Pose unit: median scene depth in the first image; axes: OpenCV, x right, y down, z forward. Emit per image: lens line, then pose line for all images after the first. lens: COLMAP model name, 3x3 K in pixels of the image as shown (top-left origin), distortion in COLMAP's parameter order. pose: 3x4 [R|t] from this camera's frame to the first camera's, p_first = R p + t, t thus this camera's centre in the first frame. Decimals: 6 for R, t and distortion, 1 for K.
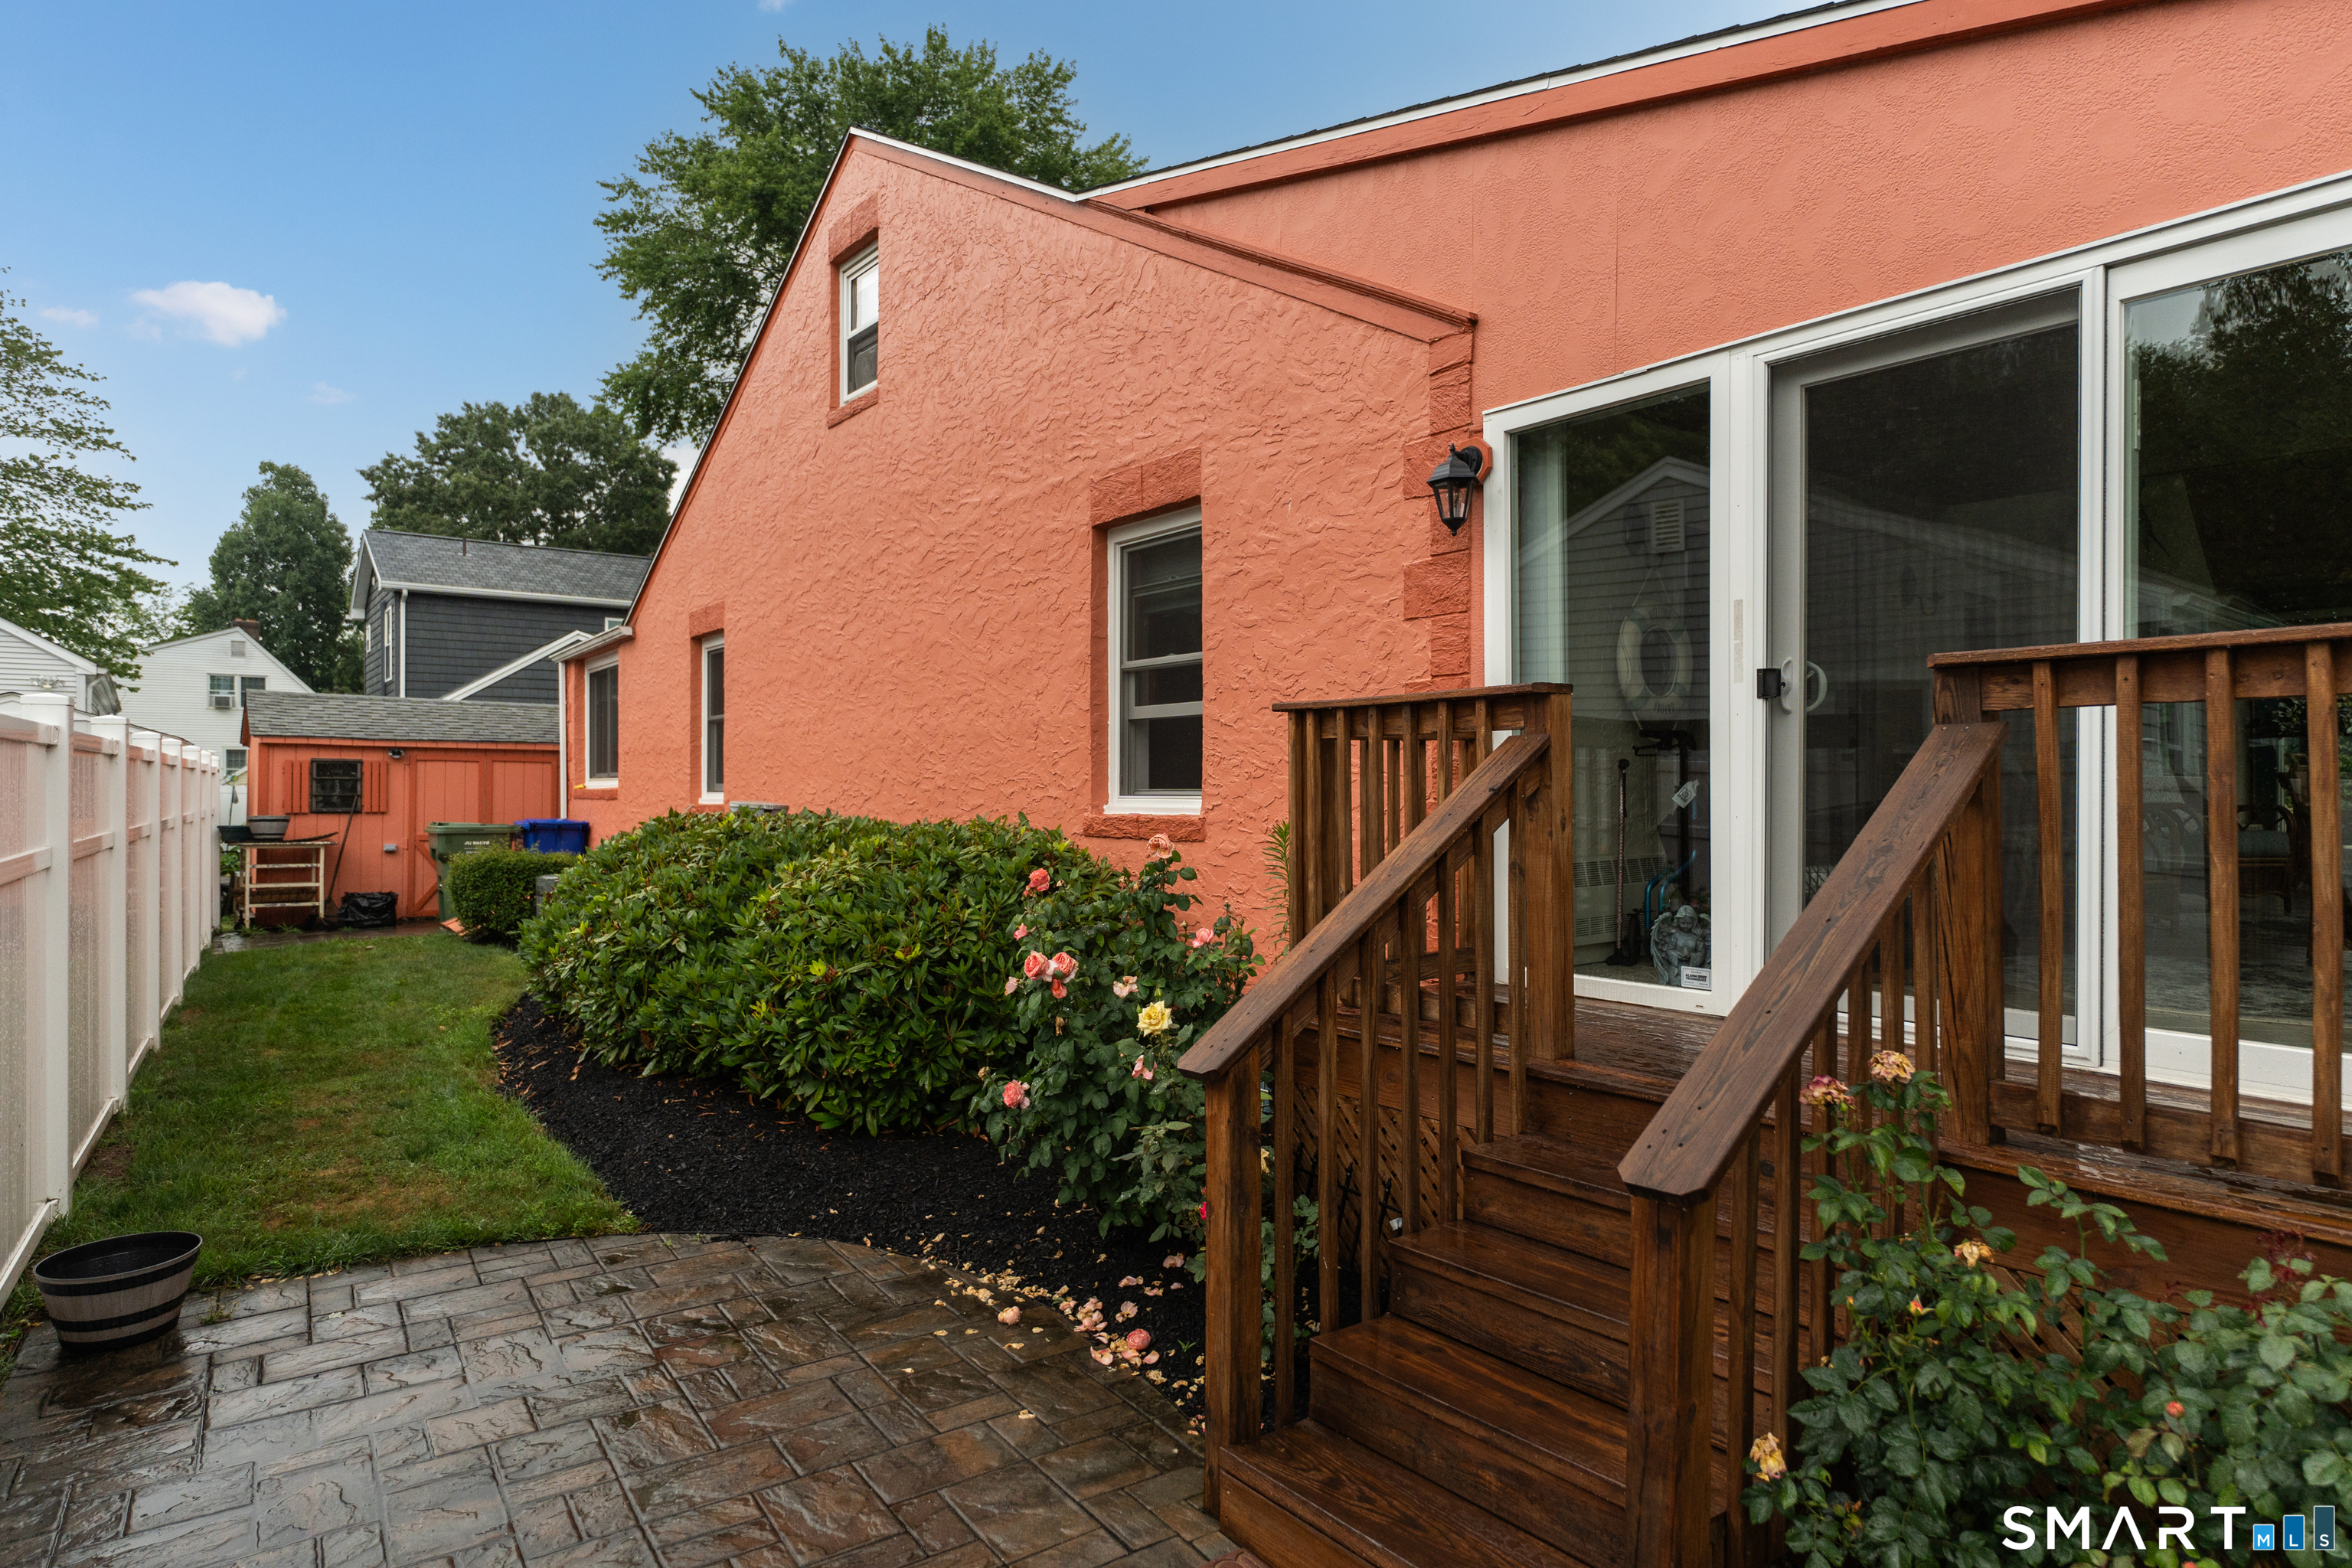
lens RADIAL K [[1341.6, 0, 1175.4], [0, 1341.6, 783.9], [0, 0, 1]] dist [0.002115, -0.000017]
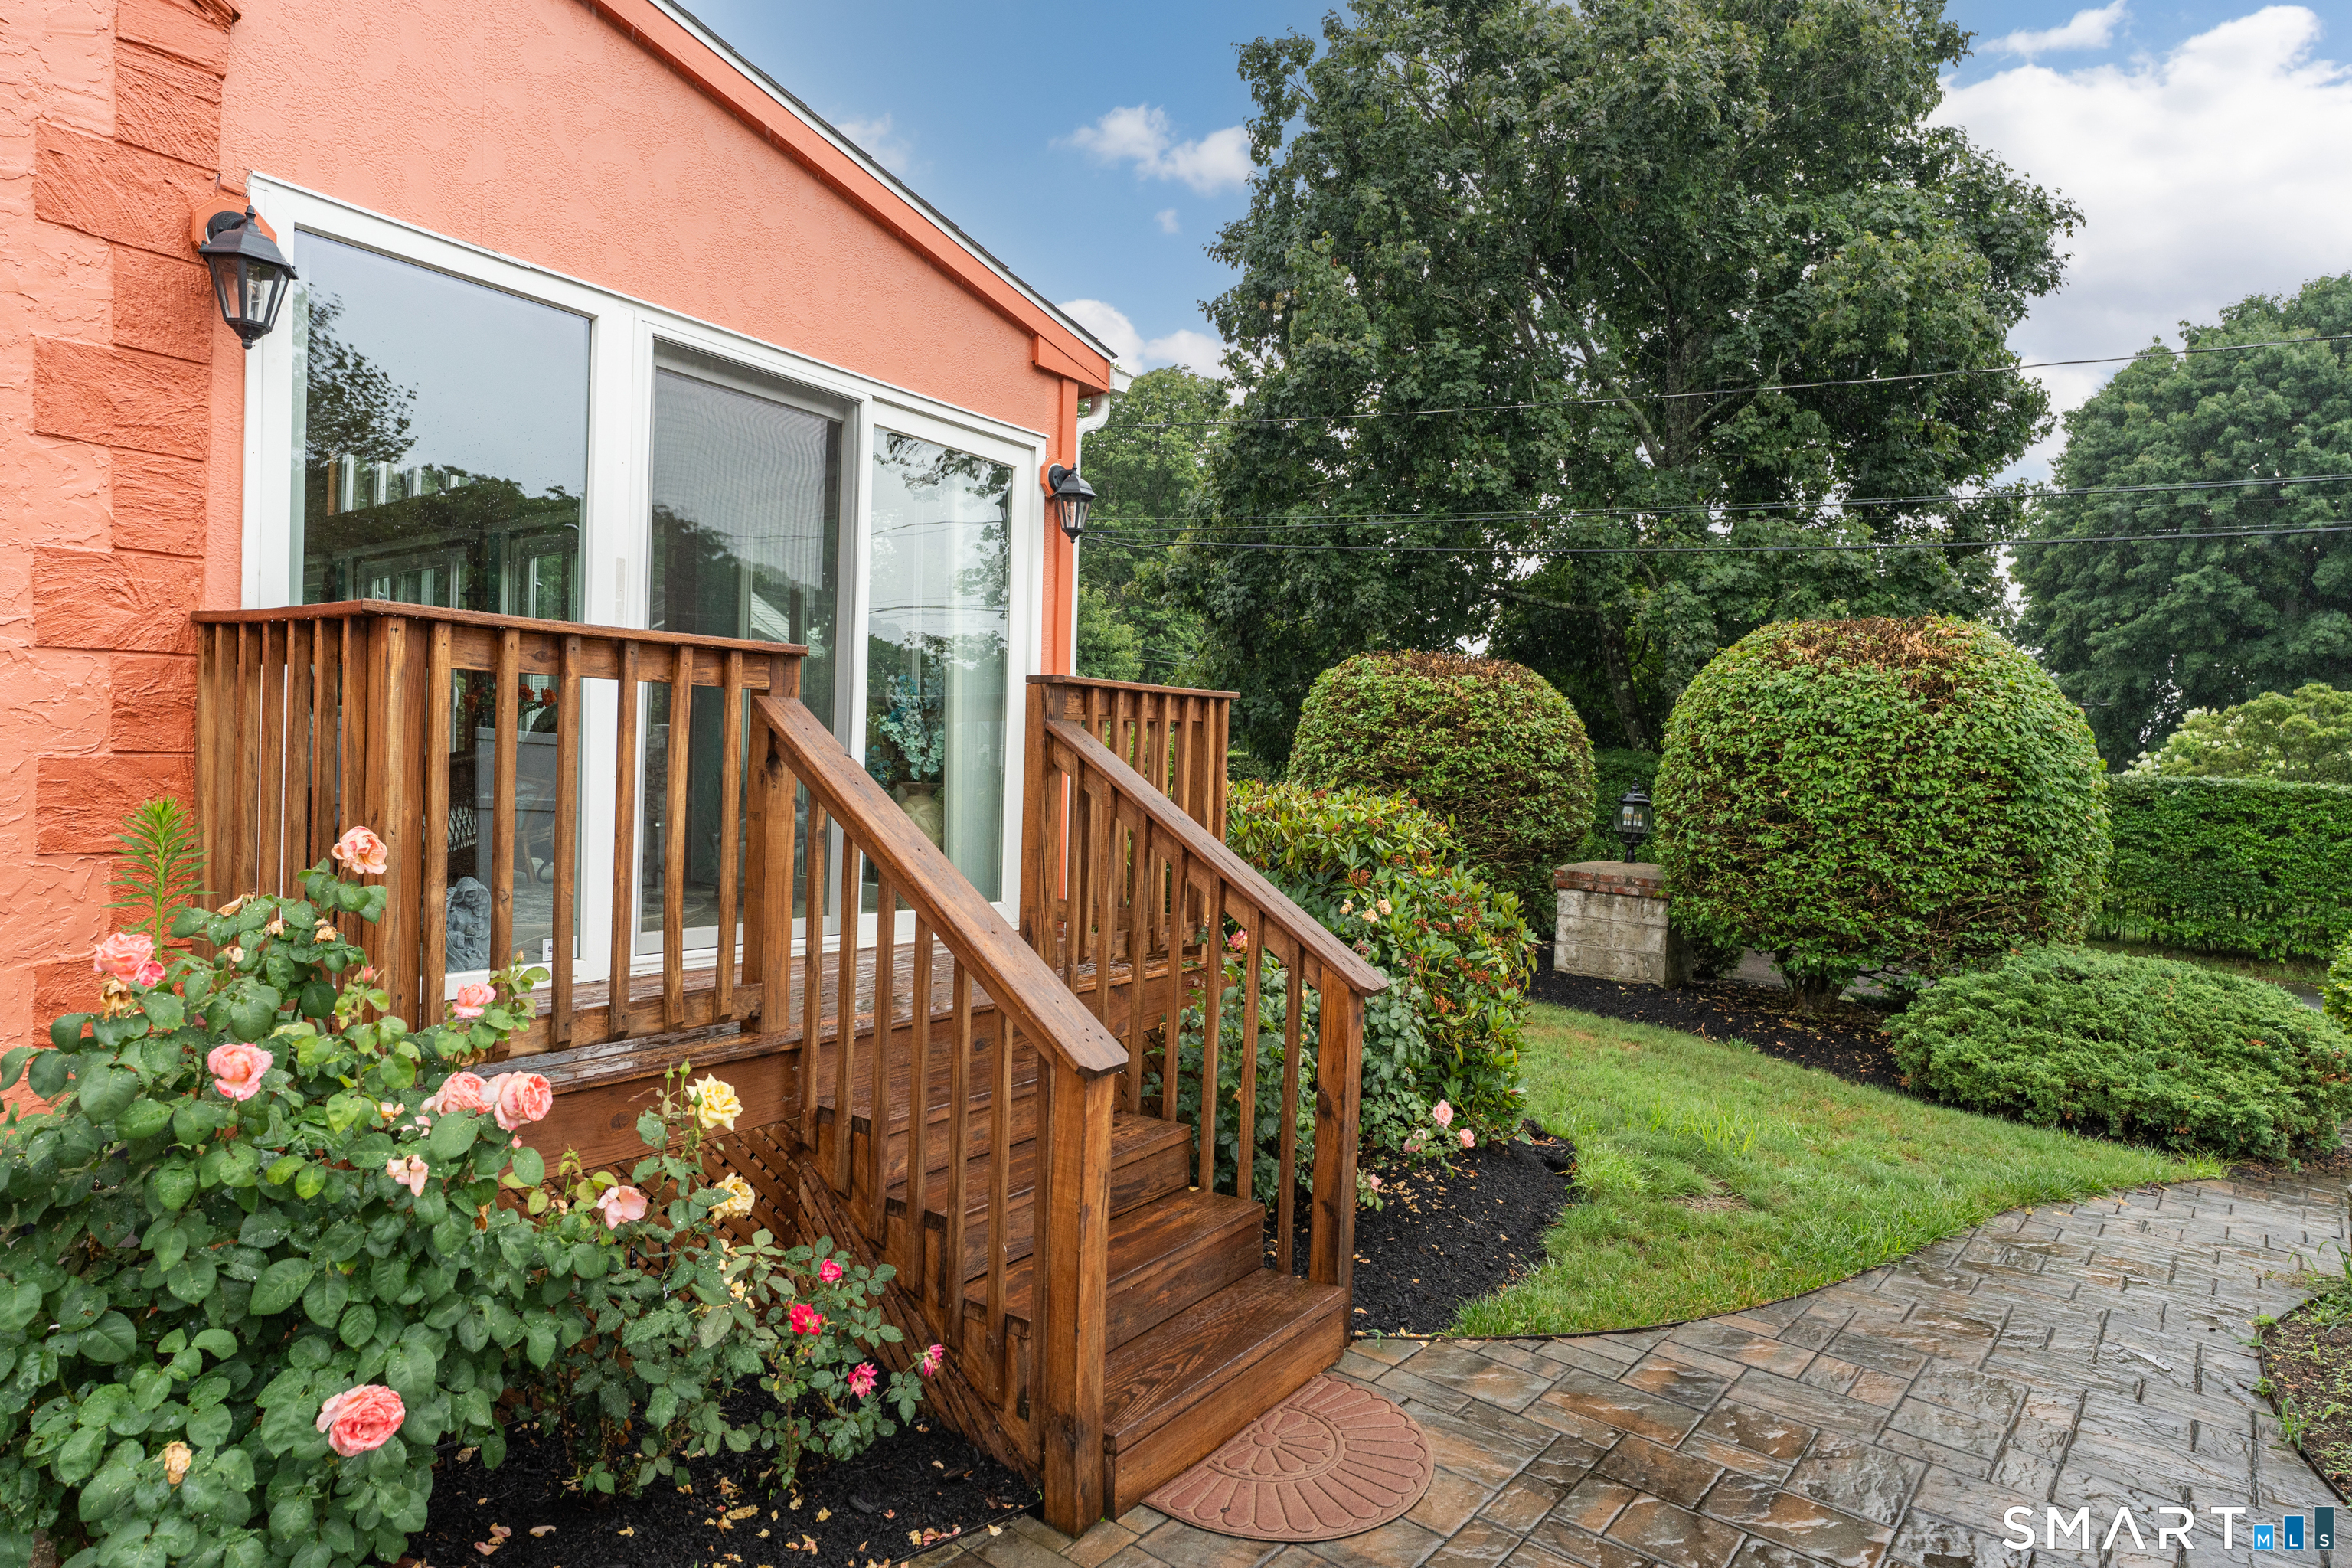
lens RADIAL K [[1299.7, 0, 1175.3], [0, 1299.7, 785.4], [0, 0, 1]] dist [0.002205, 0.005418]
pose [[-0.262038, -0.022355, 0.964799, -0.407968], [-0.031691, 0.999392, 0.014549, 0.002492], [-0.964537, -0.026763, -0.262587, 0.561943]]
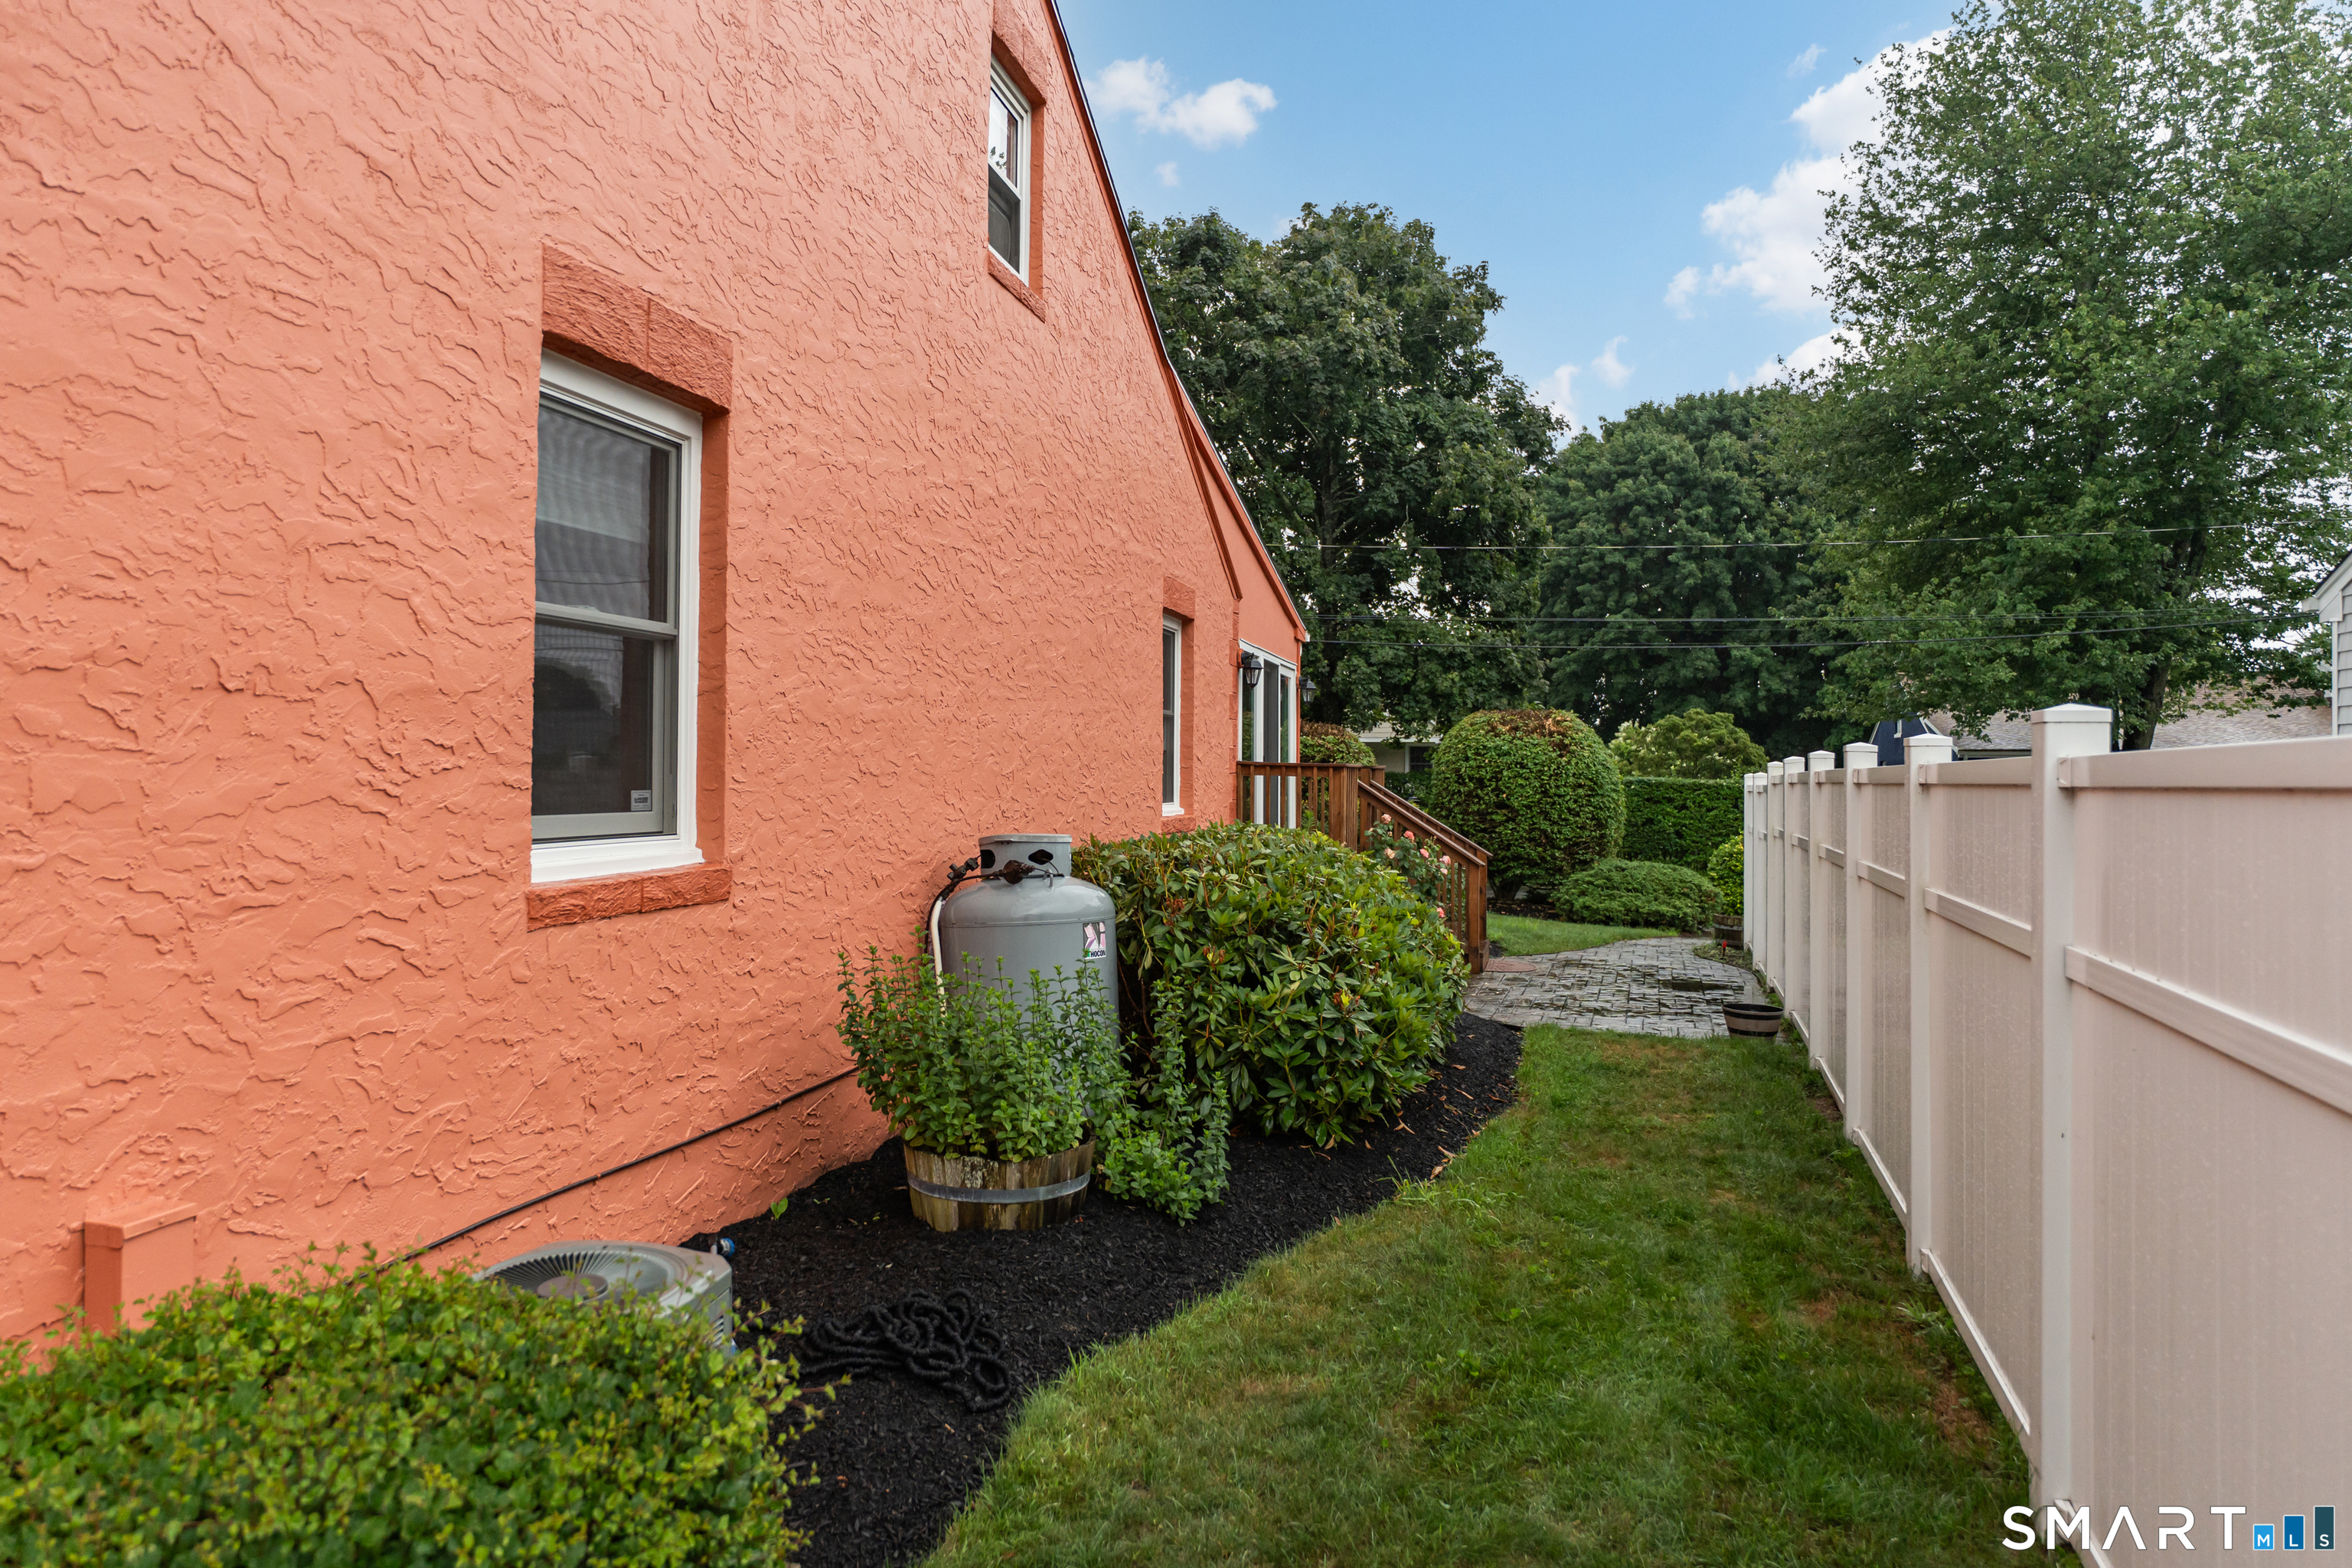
lens RADIAL K [[1341.6, 0, 1176.3], [0, 1341.6, 781.3], [0, 0, 1]] dist [0.002115, -0.000017]
pose [[-0.575431, 0.000237, 0.817850, -0.674655], [-0.002972, 0.999993, -0.002381, -0.001980], [-0.817845, -0.003801, -0.575426, 0.965996]]
